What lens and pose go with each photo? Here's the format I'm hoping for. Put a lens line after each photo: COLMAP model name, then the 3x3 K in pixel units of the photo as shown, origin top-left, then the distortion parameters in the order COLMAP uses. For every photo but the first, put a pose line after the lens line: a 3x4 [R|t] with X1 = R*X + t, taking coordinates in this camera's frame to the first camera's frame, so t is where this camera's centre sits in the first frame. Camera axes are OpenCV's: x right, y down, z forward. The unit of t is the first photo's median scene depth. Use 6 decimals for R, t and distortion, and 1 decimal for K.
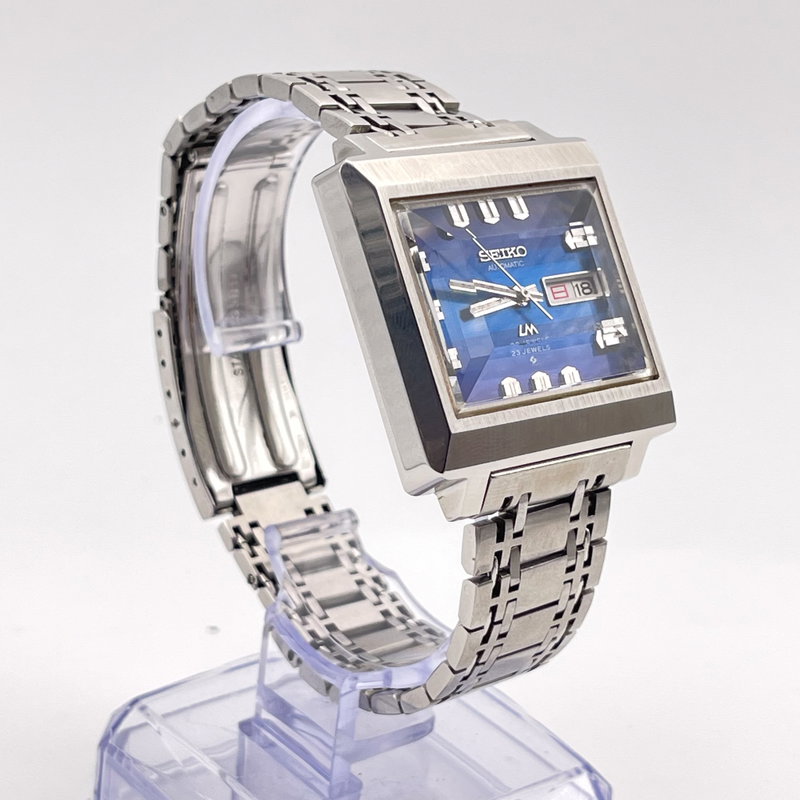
lens RADIAL K [[1983.2, 0, 379.5], [0, 1983.2, 404.4], [0, 0, 1]] dist [0.340192, 0.000000]
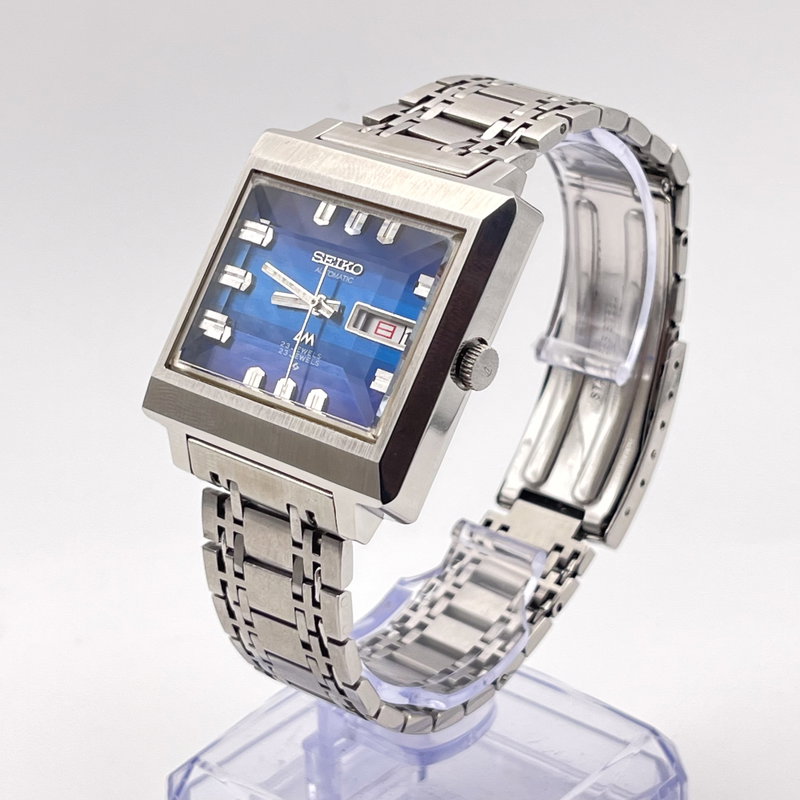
lens RADIAL K [[1983.2, 0, 400.1], [0, 1983.2, 399.0], [0, 0, 1]] dist [0.340192, 0.000000]
pose [[0.209387, 0.304998, -0.929050, 0.958065], [-0.347185, 0.911395, 0.220955, -0.231708], [0.914122, 0.276287, 0.296725, 0.721006]]
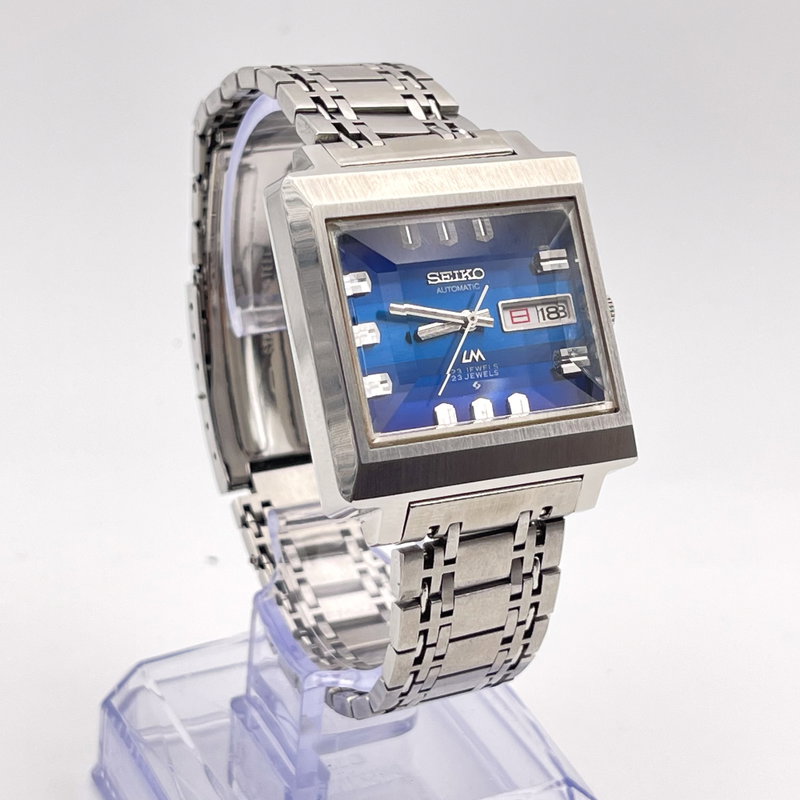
lens RADIAL K [[1983.2, 0, 398.1], [0, 1983.2, 403.1], [0, 0, 1]] dist [0.340192, 0.000000]
pose [[0.979679, 0.081040, -0.183472, 0.208323], [-0.067604, 0.994631, 0.078351, -0.084096], [0.188836, -0.064355, 0.979898, 0.033003]]
